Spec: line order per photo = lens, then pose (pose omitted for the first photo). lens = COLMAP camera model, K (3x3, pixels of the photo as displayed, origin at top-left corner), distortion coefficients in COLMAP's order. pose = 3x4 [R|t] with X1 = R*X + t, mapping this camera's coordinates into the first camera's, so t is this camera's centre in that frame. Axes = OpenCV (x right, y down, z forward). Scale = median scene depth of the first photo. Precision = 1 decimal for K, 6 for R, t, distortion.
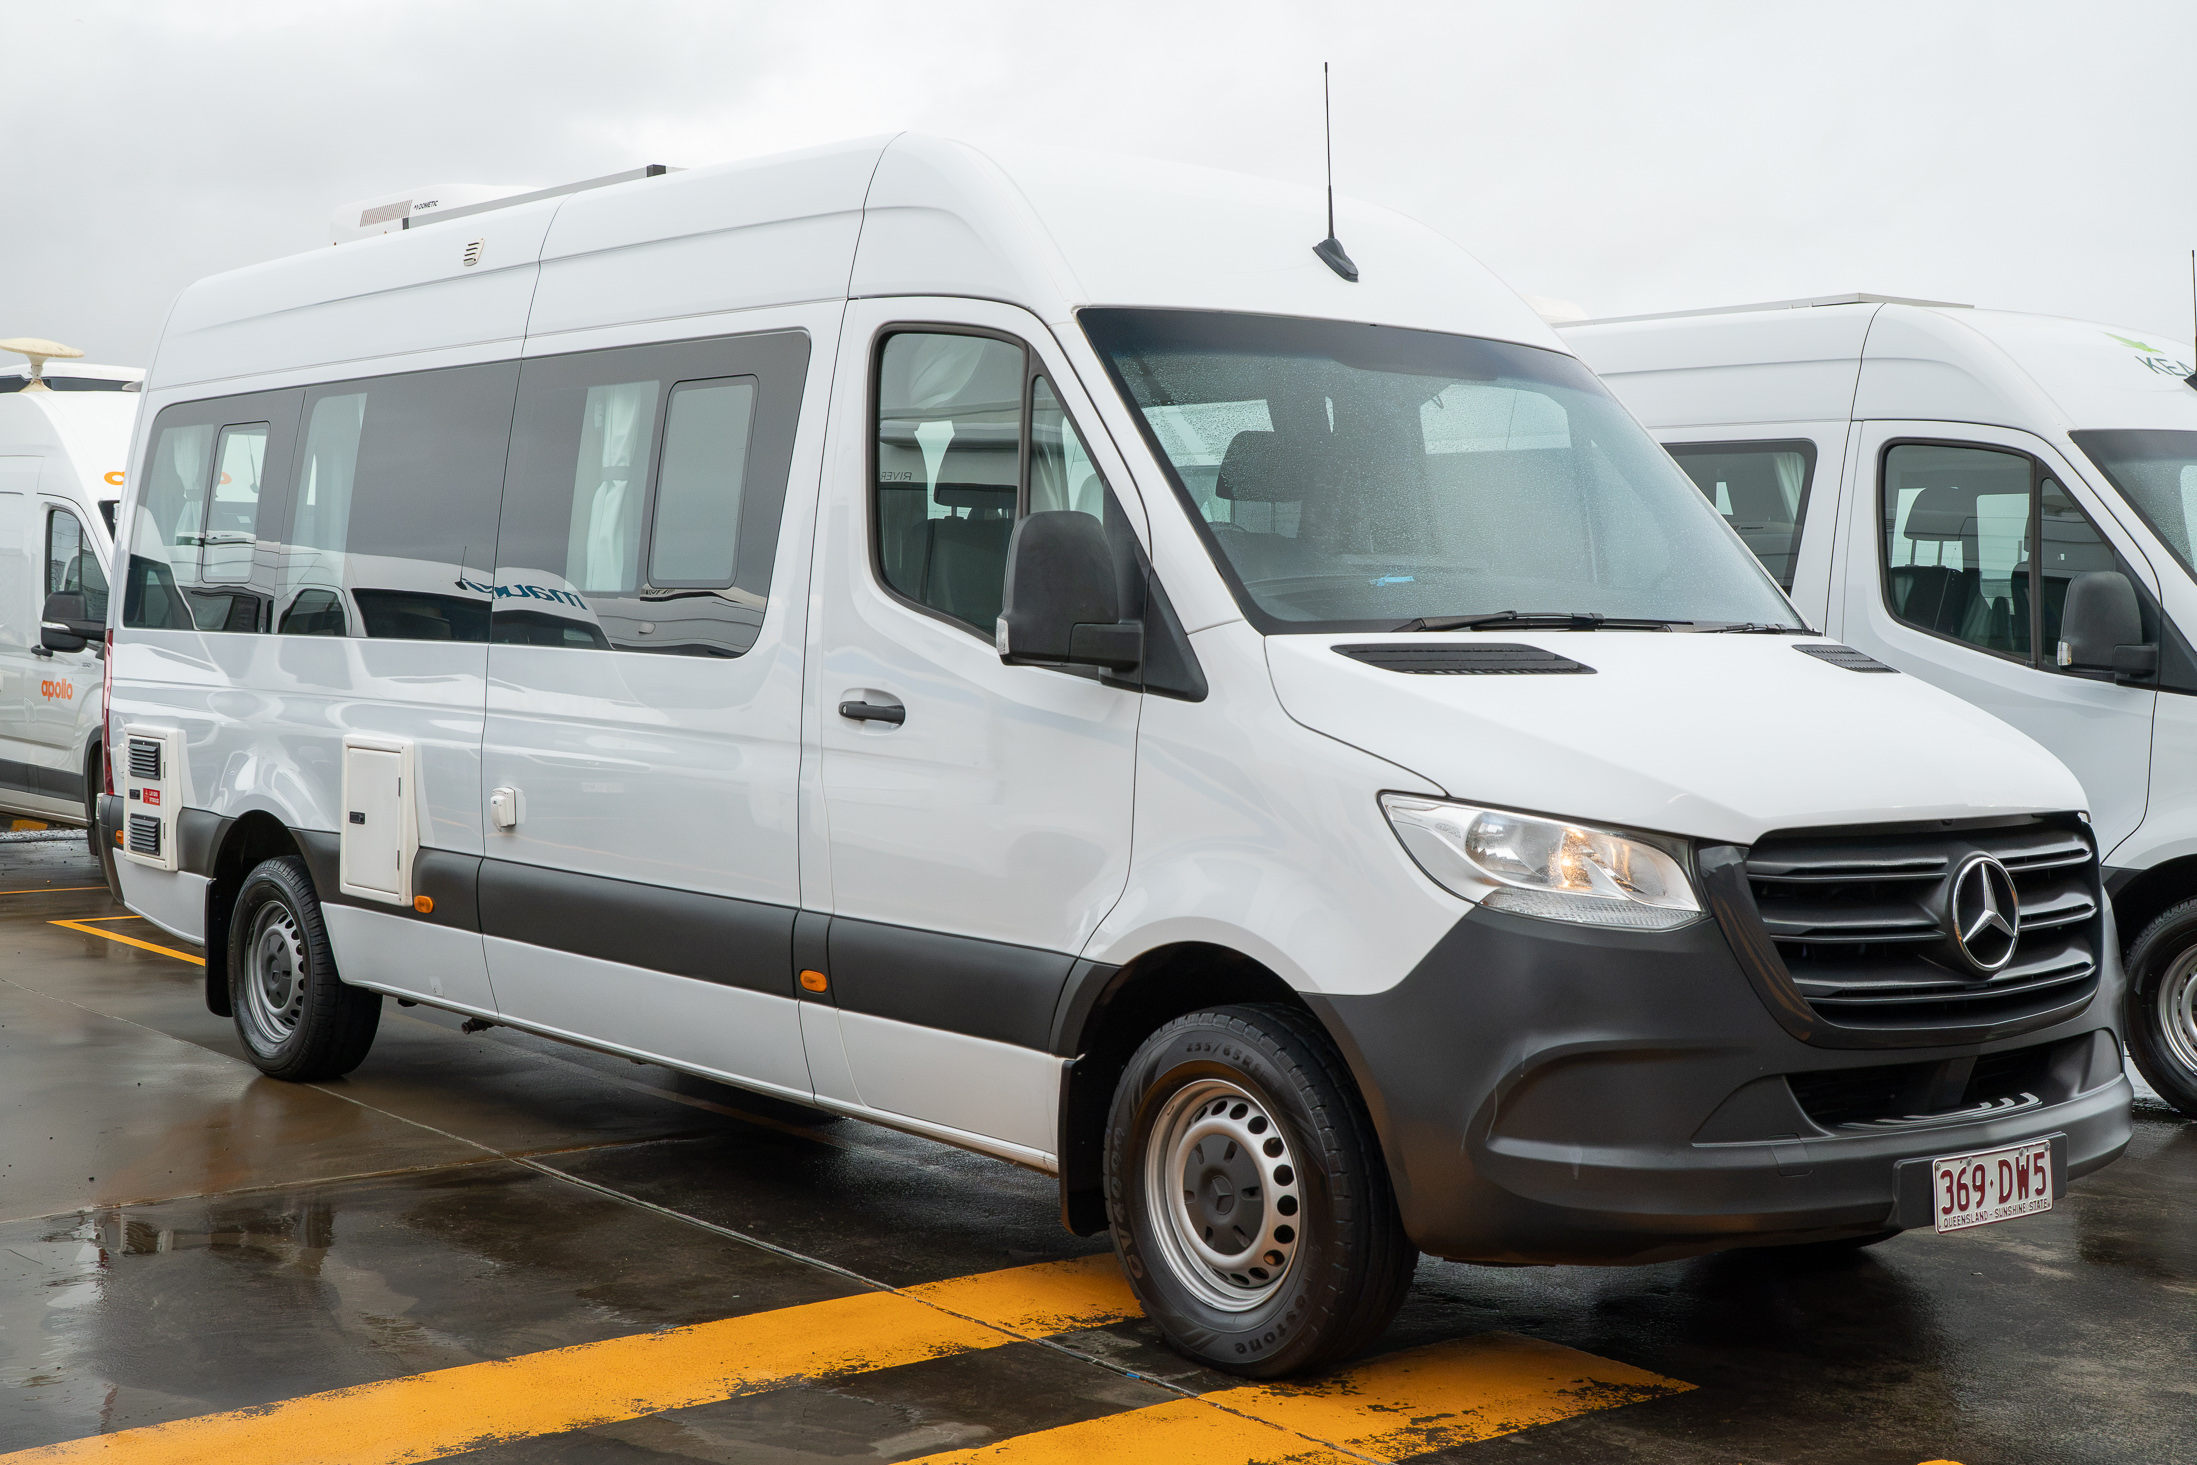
lens RADIAL K [[2638.6, 0, 1097.7], [0, 2638.6, 674.2], [0, 0, 1]] dist [-0.004444, -0.012158]
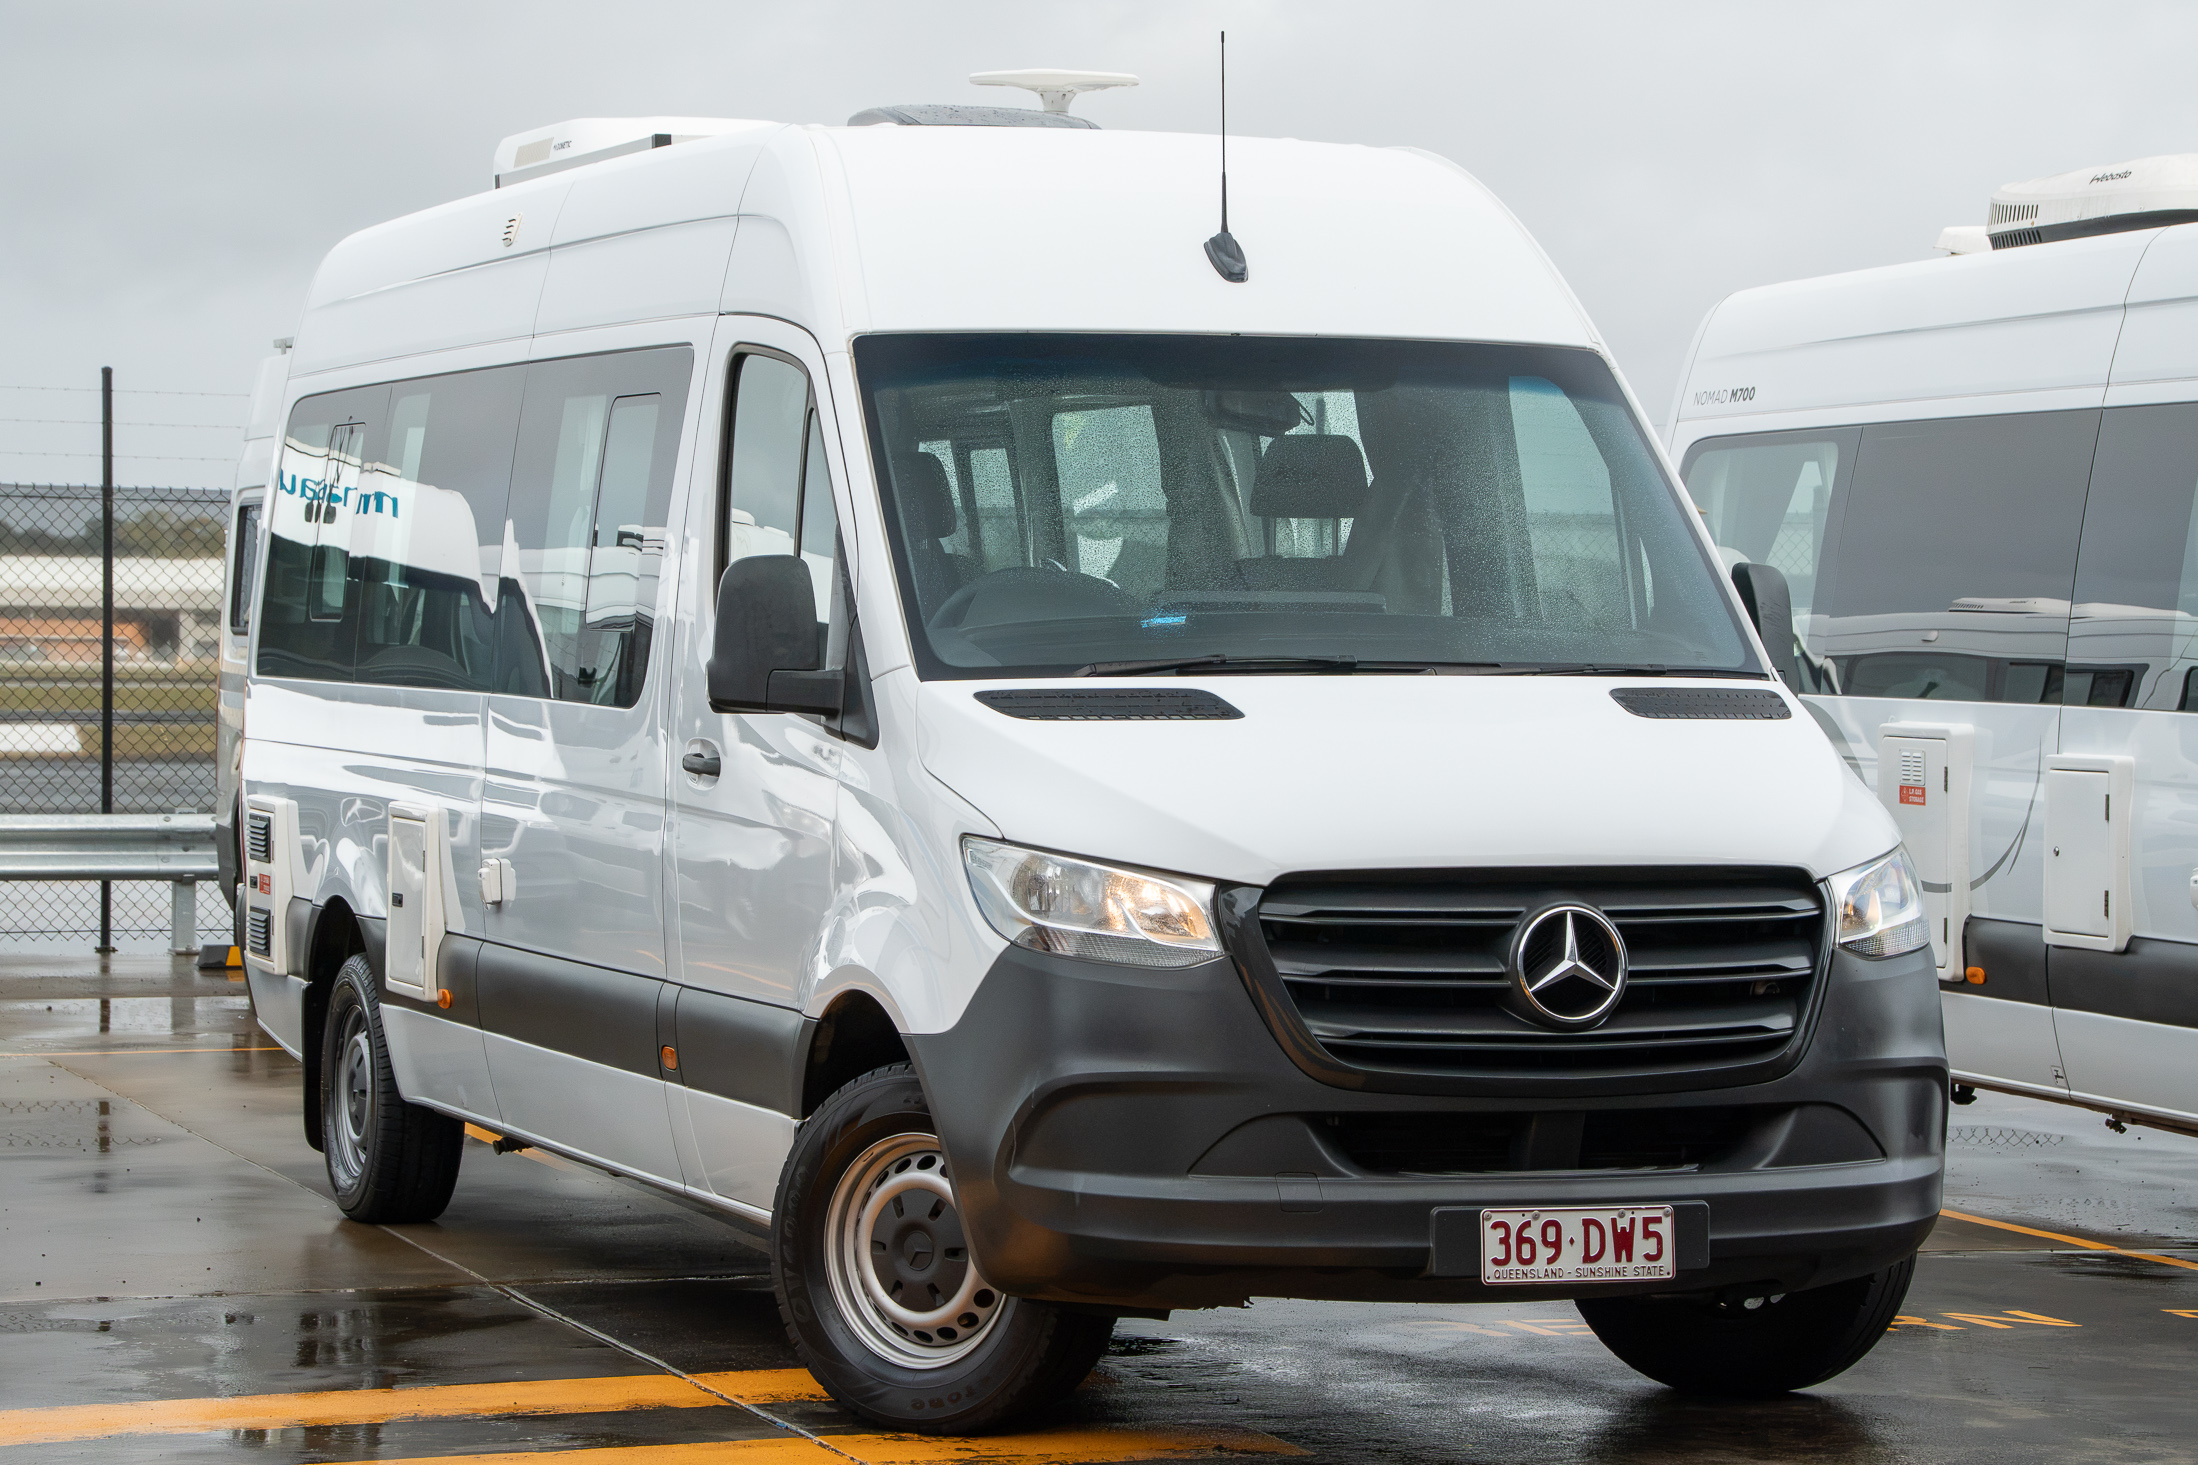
lens RADIAL K [[5551.9, 0, 1099.0], [0, 5551.9, 732.5], [0, 0, 1]] dist [-0.341468, -0.246153]
pose [[0.944853, -0.001346, -0.327491, 0.829533], [-0.000011, 0.999991, -0.004142, 0.013500], [0.327494, 0.003917, 0.944845, -0.969922]]
